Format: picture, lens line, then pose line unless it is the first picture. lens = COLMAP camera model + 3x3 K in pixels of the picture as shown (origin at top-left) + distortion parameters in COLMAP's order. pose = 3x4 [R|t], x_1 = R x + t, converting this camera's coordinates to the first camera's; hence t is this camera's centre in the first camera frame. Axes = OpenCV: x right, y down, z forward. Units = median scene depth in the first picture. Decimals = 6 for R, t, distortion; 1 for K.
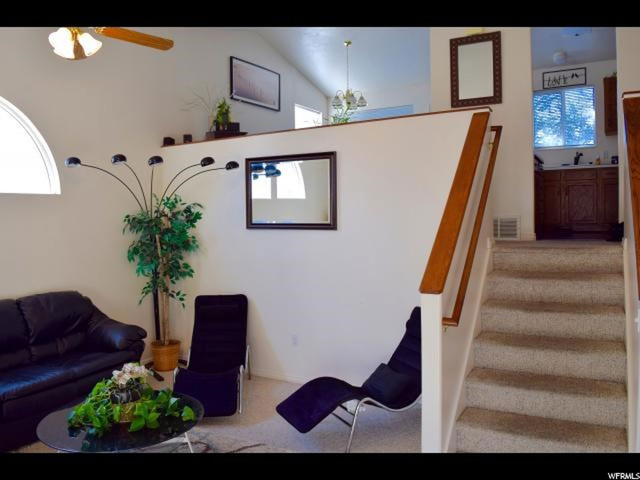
lens RADIAL K [[500.0, 0, 320.0], [0, 500.0, 240.0], [0, 0, 1]] dist [-0.093852, 0.016179]
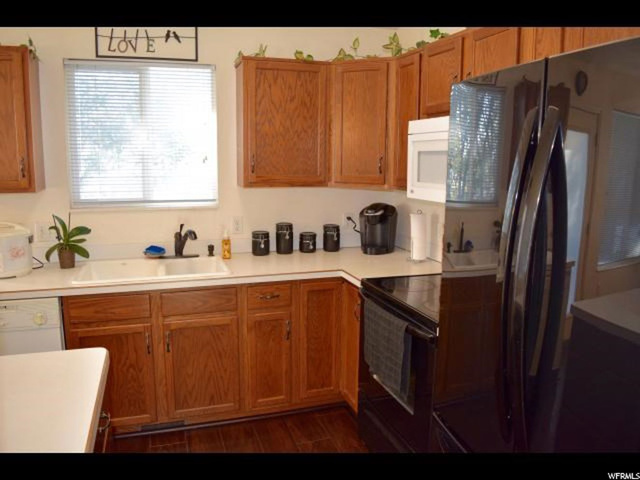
lens RADIAL K [[500.0, 0, 320.0], [0, 500.0, 240.0], [0, 0, 1]] dist [-0.093852, 0.016179]
pose [[0.662757, -0.096468, 0.742595, 0.281186], [0.014448, 0.993130, 0.116119, -0.211741], [-0.748695, -0.066229, 0.659598, 0.612356]]
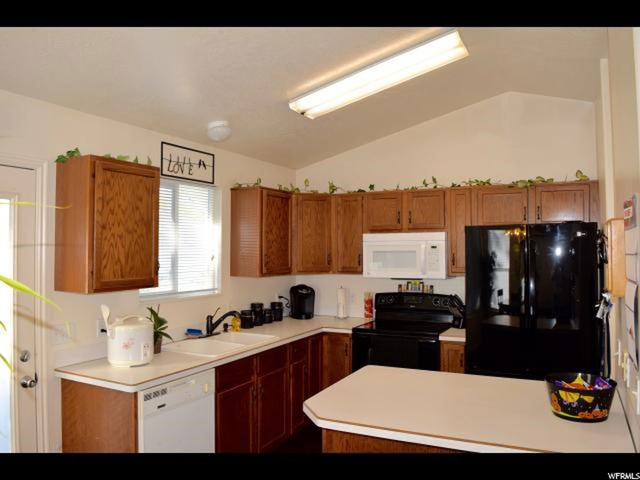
lens RADIAL K [[500.0, 0, 320.0], [0, 500.0, 240.0], [0, 0, 1]] dist [-0.093852, 0.016179]
pose [[-0.044181, 0.036745, 0.998348, -0.034854], [0.049859, 0.998159, -0.034532, -0.227750], [-0.997779, 0.048251, -0.045932, 0.893189]]
